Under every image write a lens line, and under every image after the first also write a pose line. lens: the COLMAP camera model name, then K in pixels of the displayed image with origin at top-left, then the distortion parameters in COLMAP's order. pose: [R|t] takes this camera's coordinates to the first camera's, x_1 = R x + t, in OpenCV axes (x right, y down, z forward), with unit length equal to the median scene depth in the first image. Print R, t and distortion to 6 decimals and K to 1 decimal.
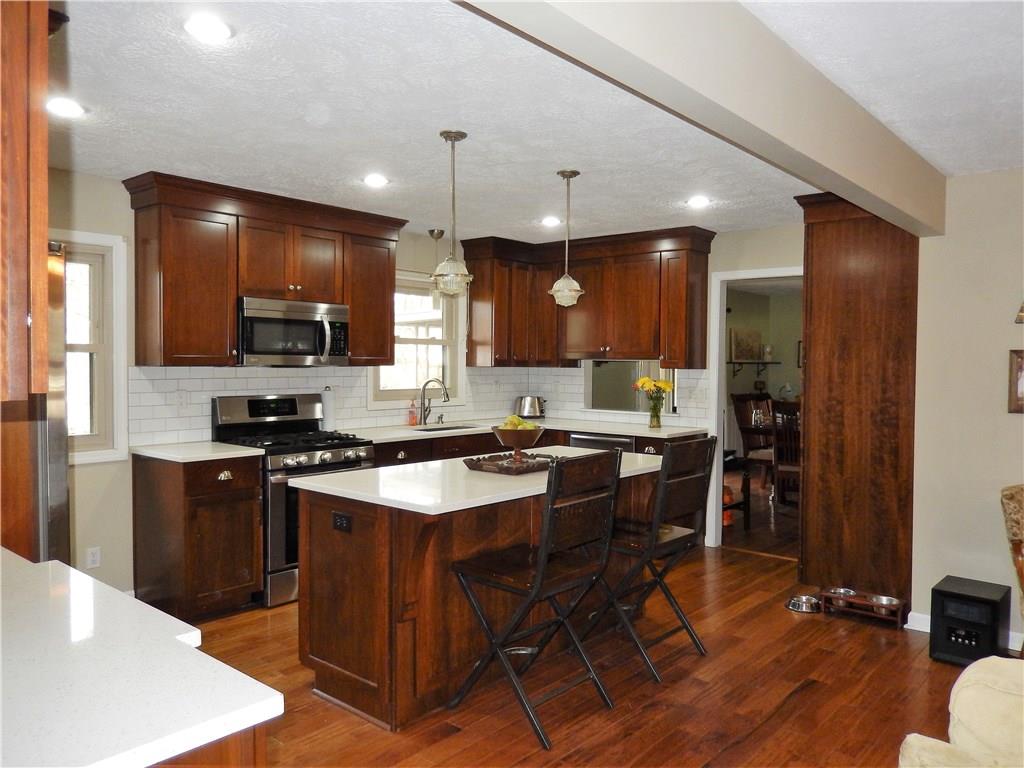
lens RADIAL K [[767.9, 0, 507.6], [0, 767.9, 384.2], [0, 0, 1]] dist [-0.004607, -0.003737]
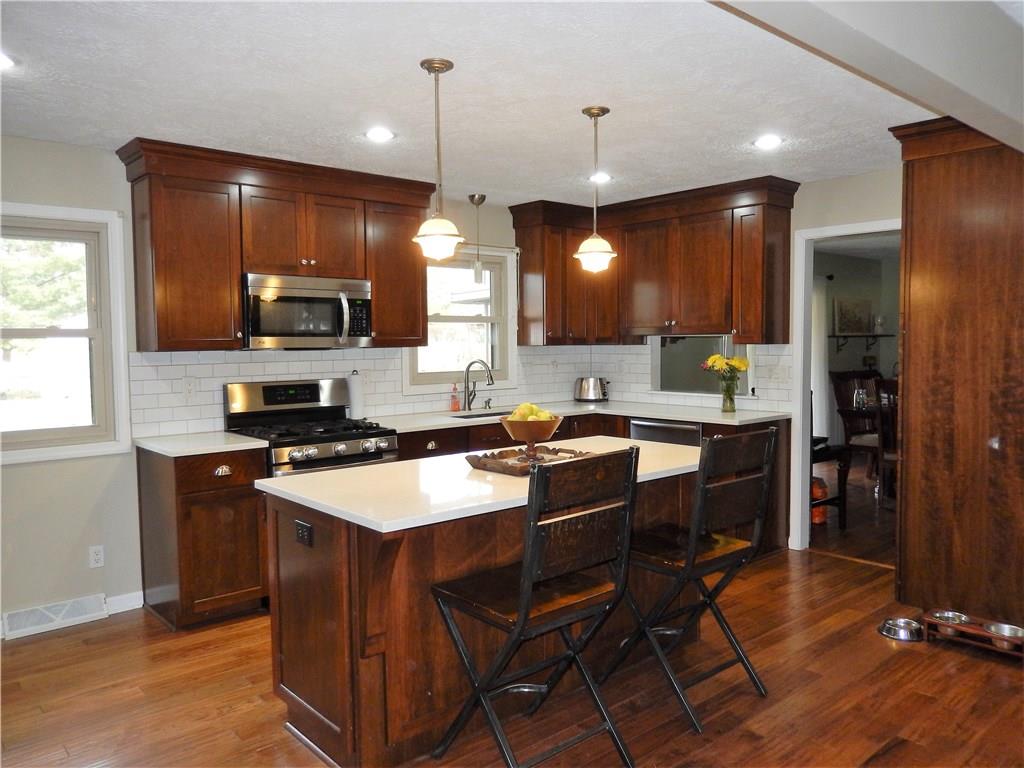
lens RADIAL K [[767.9, 0, 505.7], [0, 767.9, 384.2], [0, 0, 1]] dist [-0.004607, -0.003737]
pose [[0.990029, -0.010760, -0.140455, 0.086216], [0.014536, 0.999559, 0.025887, -0.001916], [0.140114, -0.027671, 0.989749, 0.139725]]
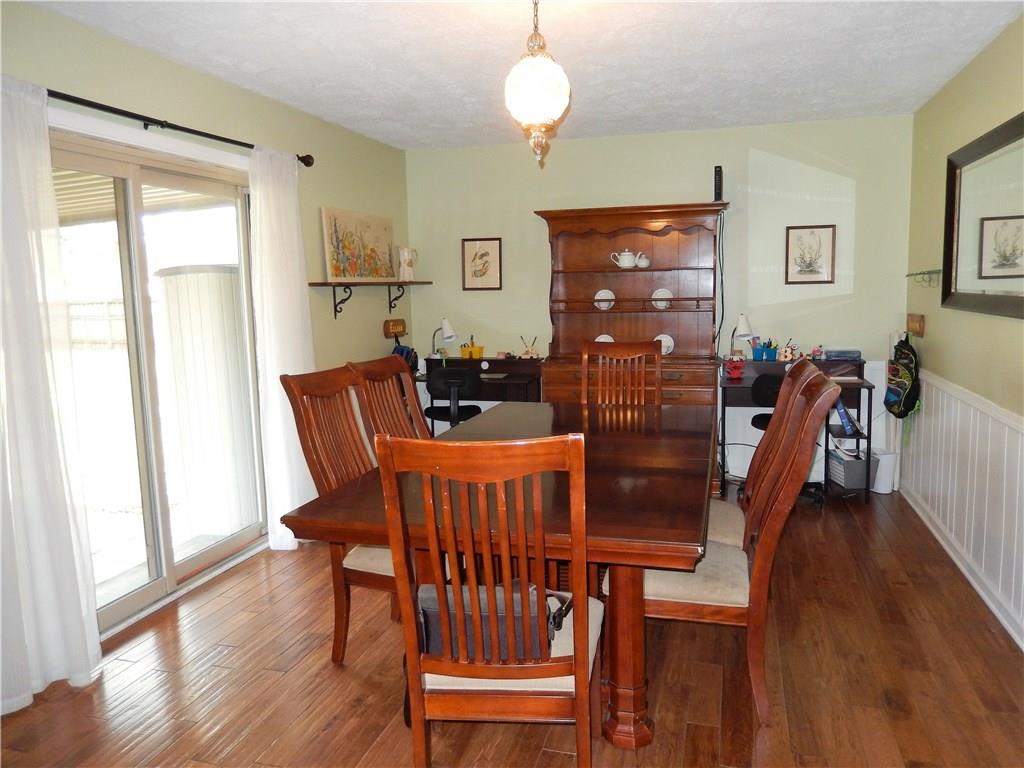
lens RADIAL K [[767.9, 0, 512.5], [0, 767.9, 384.1], [0, 0, 1]] dist [-0.004607, -0.003737]
pose [[0.900454, -0.085108, 0.426543, 0.451100], [0.043752, 0.993419, 0.105853, -0.030098], [-0.432744, -0.076653, 0.898252, 1.278718]]
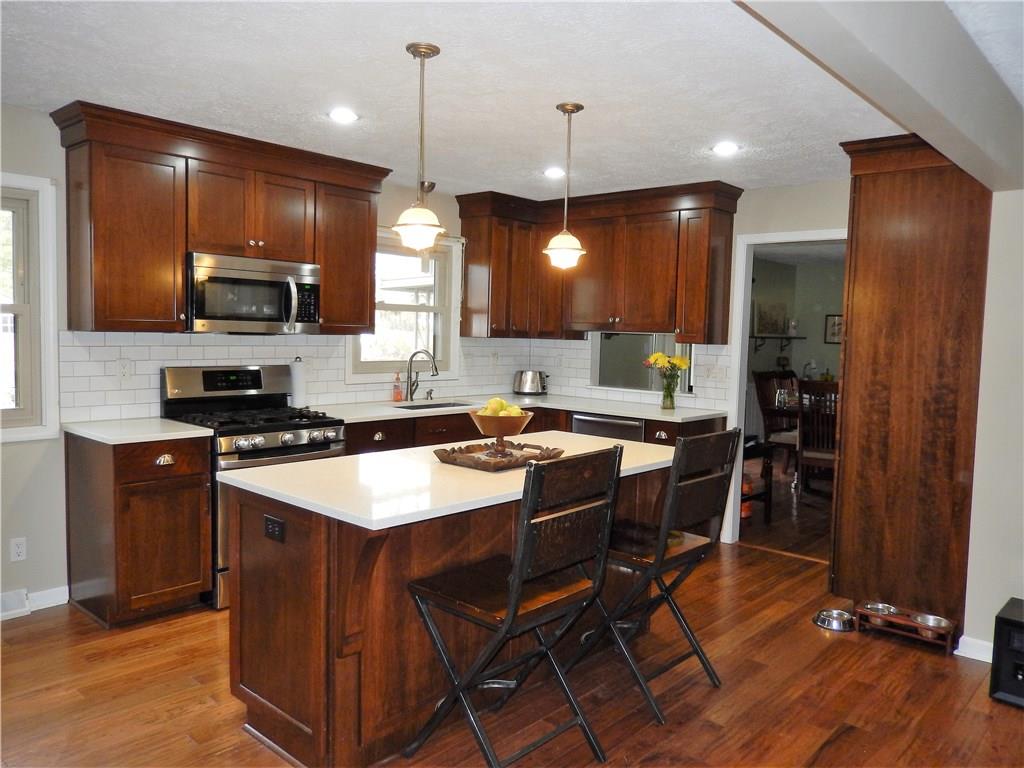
lens RADIAL K [[767.9, 0, 506.1], [0, 767.9, 383.9], [0, 0, 1]] dist [-0.004607, -0.003737]
pose [[0.999587, 0.018691, -0.021806, 0.030402], [-0.017808, 0.999042, 0.039979, -0.006805], [0.022533, -0.039574, 0.998963, 0.140466]]
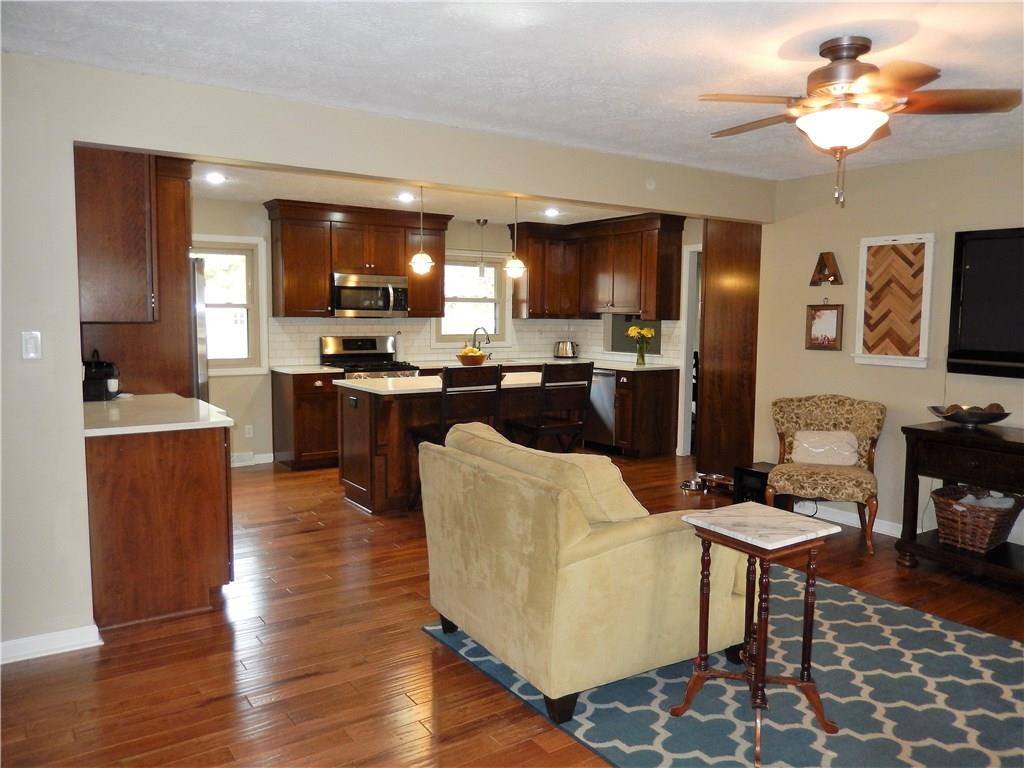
lens RADIAL K [[767.9, 0, 508.4], [0, 767.9, 380.3], [0, 0, 1]] dist [-0.004607, -0.003737]
pose [[0.966700, 0.021447, -0.255012, 0.414662], [-0.008123, 0.998551, 0.053190, 0.019709], [0.255783, -0.049347, 0.965474, -0.450139]]
